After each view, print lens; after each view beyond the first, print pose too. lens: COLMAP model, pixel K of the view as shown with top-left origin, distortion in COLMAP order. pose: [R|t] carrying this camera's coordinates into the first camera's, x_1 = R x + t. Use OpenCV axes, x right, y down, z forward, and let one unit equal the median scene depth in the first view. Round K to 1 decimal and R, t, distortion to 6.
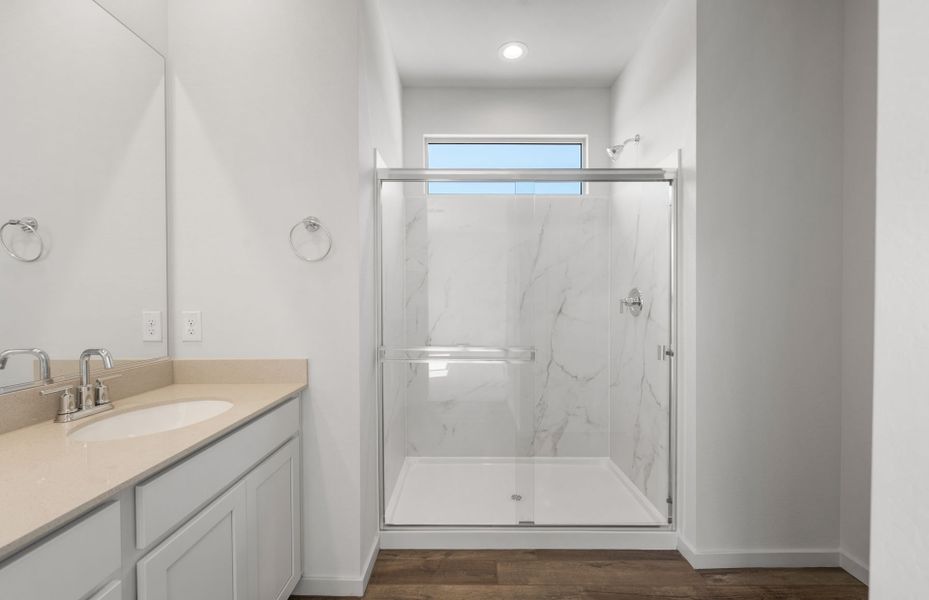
lens RADIAL K [[370.1, 0, 461.7], [0, 370.1, 302.6], [0, 0, 1]] dist [0.000557, -0.000193]
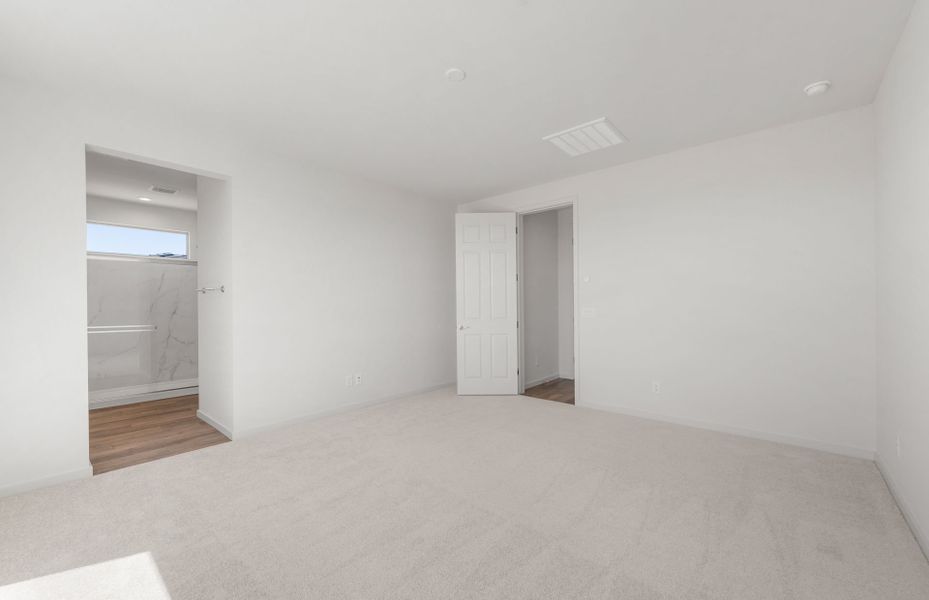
lens RADIAL K [[370.1, 0, 461.7], [0, 370.1, 302.6], [0, 0, 1]] dist [0.000557, -0.000193]
pose [[0.663805, -0.004739, 0.747891, -0.324519], [0.015677, 0.999848, -0.007579, 0.011615], [-0.747741, 0.016755, 0.663779, -2.326458]]
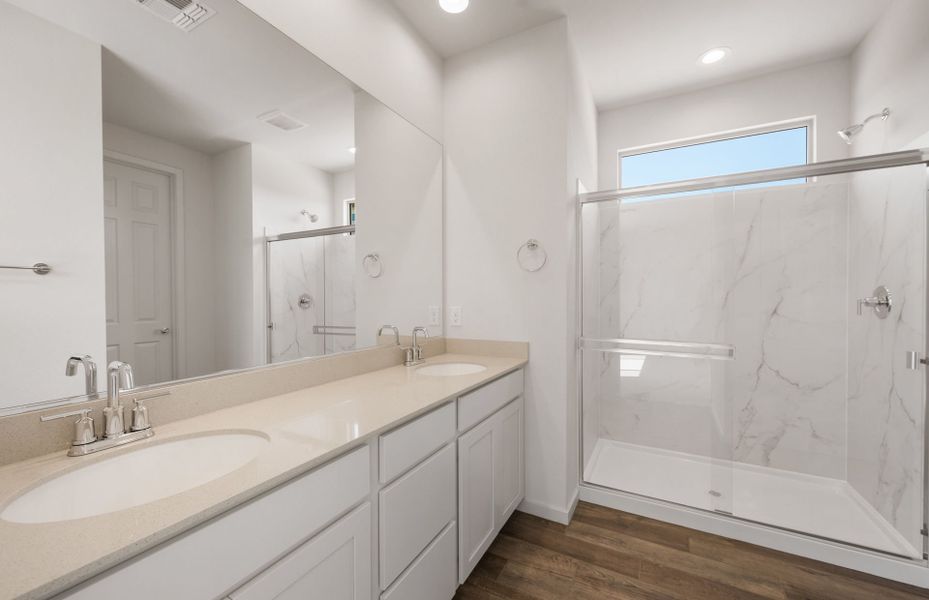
lens RADIAL K [[370.1, 0, 461.7], [0, 370.1, 302.6], [0, 0, 1]] dist [0.000557, -0.000193]
pose [[0.883293, 0.004832, -0.468796, 0.009421], [-0.004574, 0.999988, 0.001689, 0.002633], [0.468799, 0.000653, 0.883305, -0.267675]]
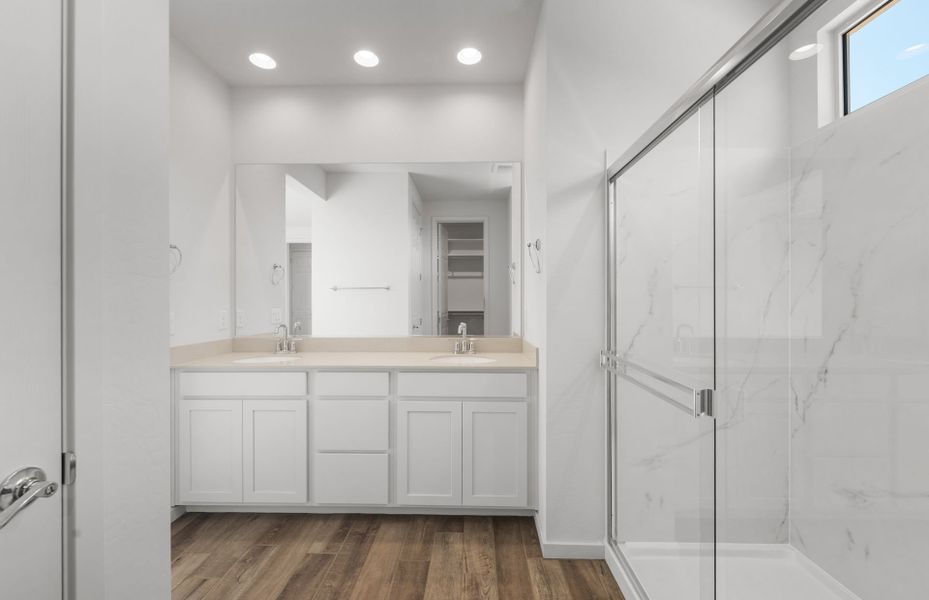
lens RADIAL K [[370.1, 0, 461.7], [0, 370.1, 302.6], [0, 0, 1]] dist [0.000557, -0.000193]
pose [[-0.023870, 0.004134, -0.999707, 0.719249], [-0.008536, 0.999954, 0.004339, -0.009923], [0.999679, 0.008637, -0.023834, 0.608544]]
